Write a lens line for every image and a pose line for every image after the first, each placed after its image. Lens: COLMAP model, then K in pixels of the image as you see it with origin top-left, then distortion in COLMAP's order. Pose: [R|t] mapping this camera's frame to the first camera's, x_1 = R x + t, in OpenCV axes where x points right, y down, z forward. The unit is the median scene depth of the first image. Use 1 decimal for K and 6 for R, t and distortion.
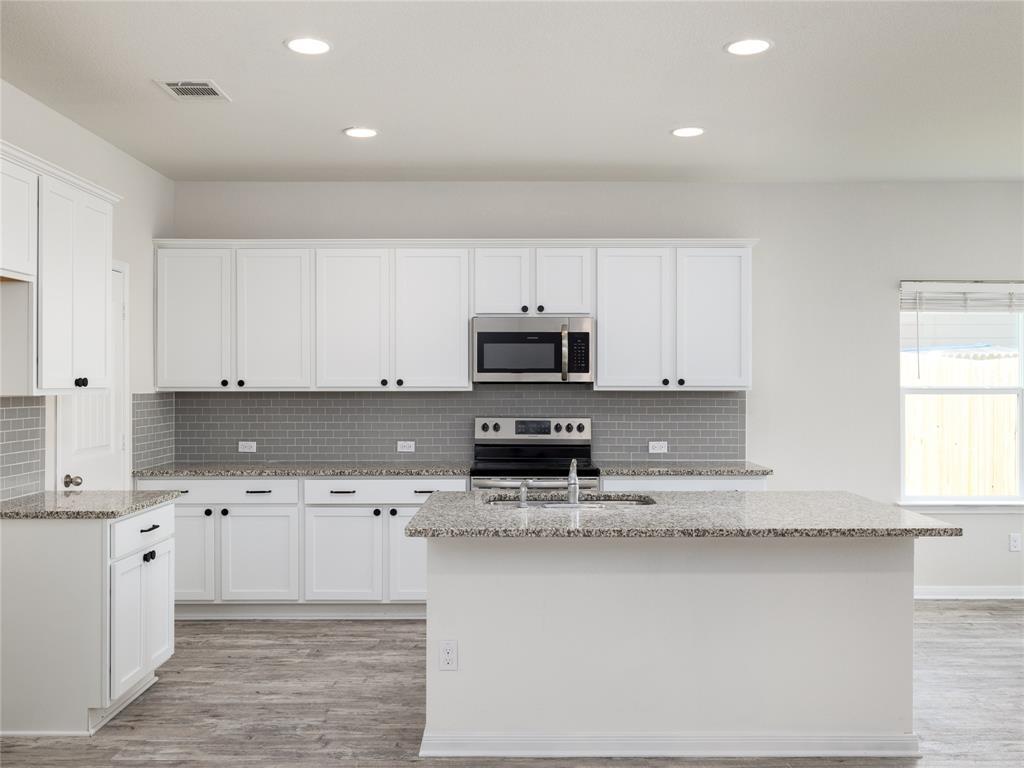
lens RADIAL K [[906.4, 0, 512.0], [0, 906.4, 384.0], [0, 0, 1]] dist [0.004295, 0.002445]
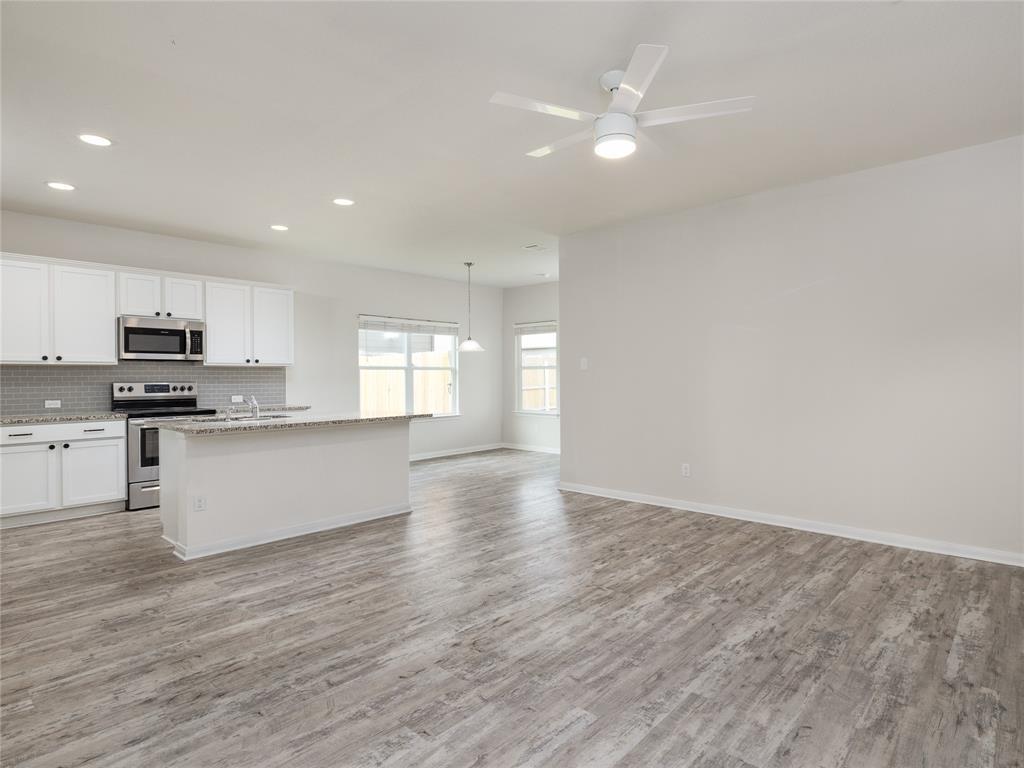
lens RADIAL K [[557.7, 0, 512.0], [0, 557.7, 384.0], [0, 0, 1]] dist [-0.004645, 0.000377]
pose [[0.682925, -0.012943, 0.730374, -0.277993], [0.004699, 0.999900, 0.013325, 0.030849], [-0.730473, -0.005668, 0.682918, -0.131809]]
